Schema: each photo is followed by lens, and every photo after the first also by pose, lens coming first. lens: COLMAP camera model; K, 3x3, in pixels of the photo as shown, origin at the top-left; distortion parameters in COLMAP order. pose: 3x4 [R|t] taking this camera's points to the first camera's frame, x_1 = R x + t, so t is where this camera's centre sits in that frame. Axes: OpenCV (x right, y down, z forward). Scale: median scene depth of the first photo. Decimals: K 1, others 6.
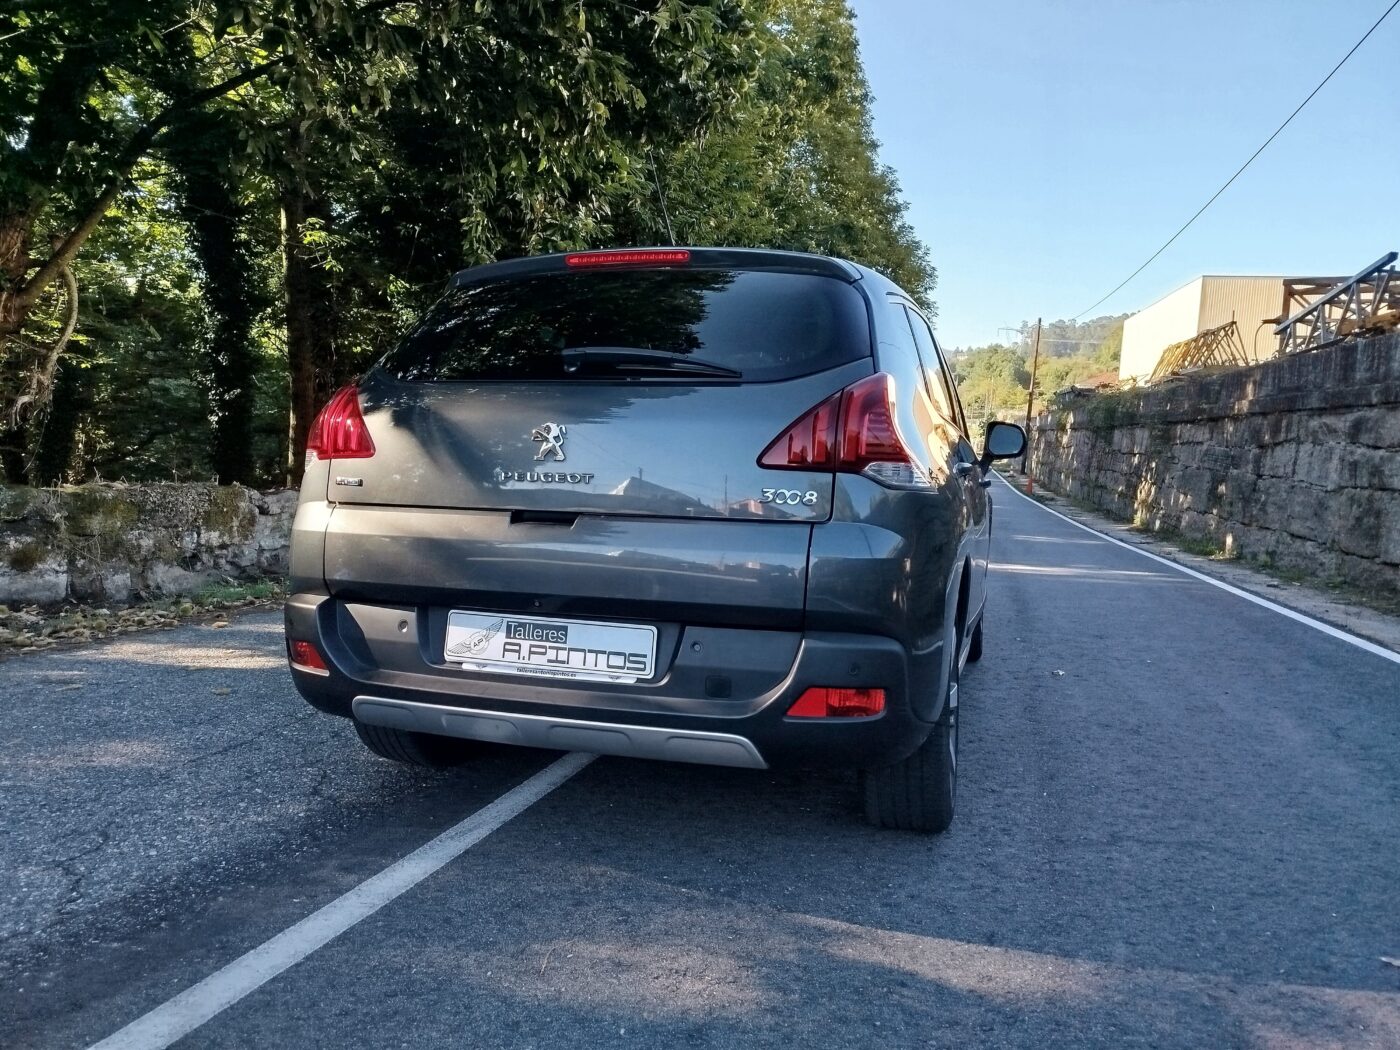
lens RADIAL K [[979.3, 0, 700.0], [0, 979.3, 525.0], [0, 0, 1]] dist [0.075128, -0.074432]
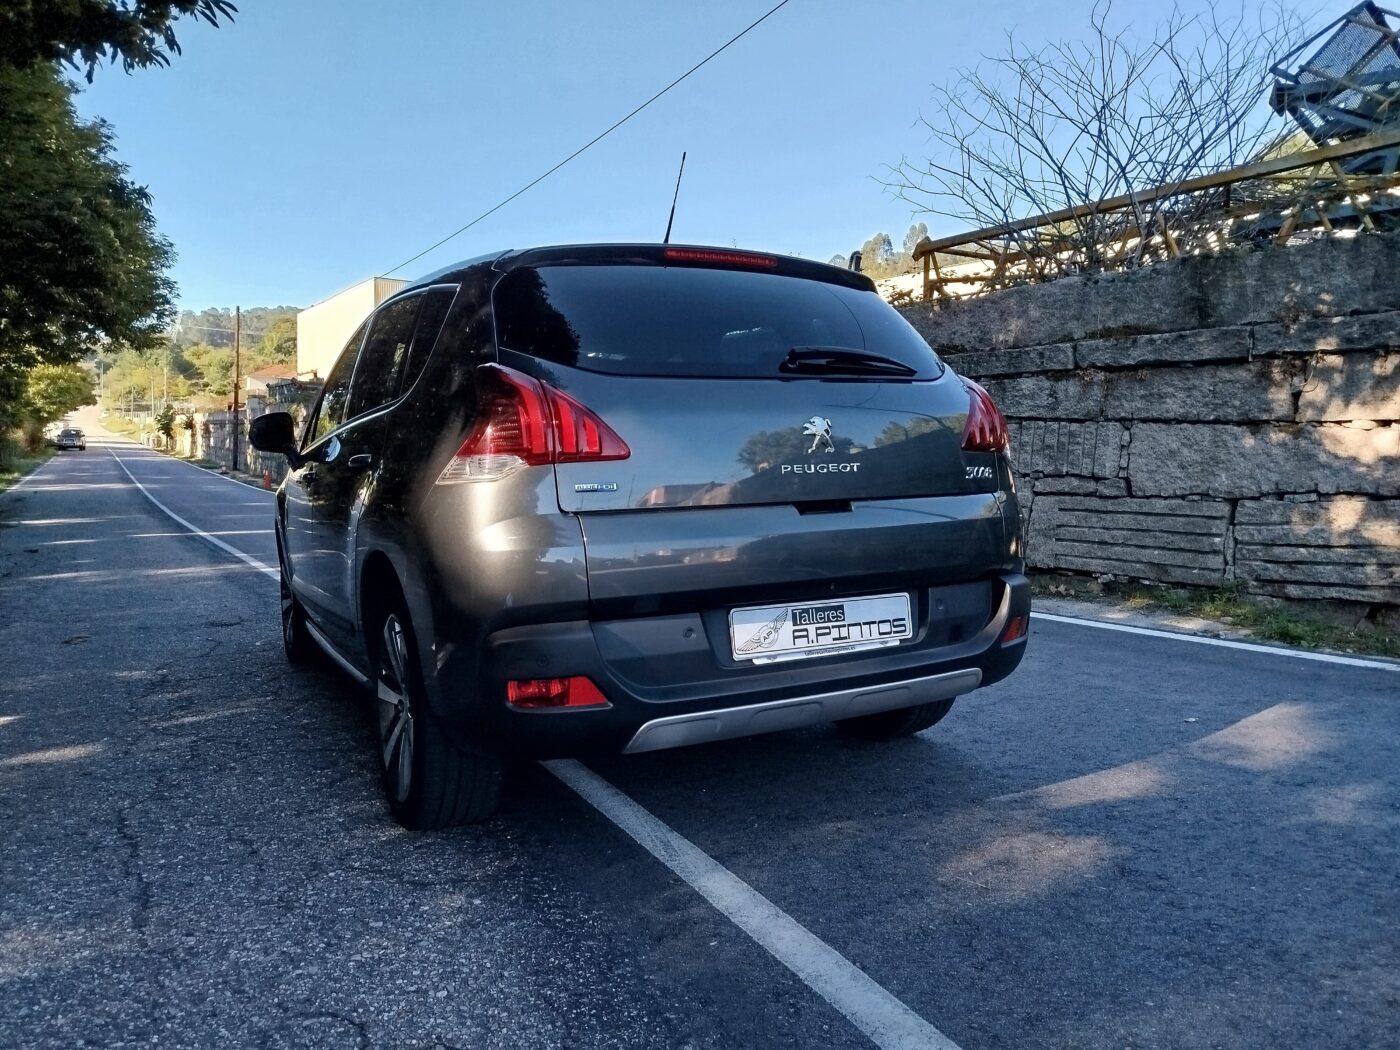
lens RADIAL K [[979.3, 0, 700.0], [0, 979.3, 525.0], [0, 0, 1]] dist [0.075128, -0.074432]
pose [[0.681636, -0.083302, 0.726934, -1.011716], [0.078236, 0.996100, 0.040786, -0.040609], [-0.727496, 0.029071, 0.685495, 0.365735]]
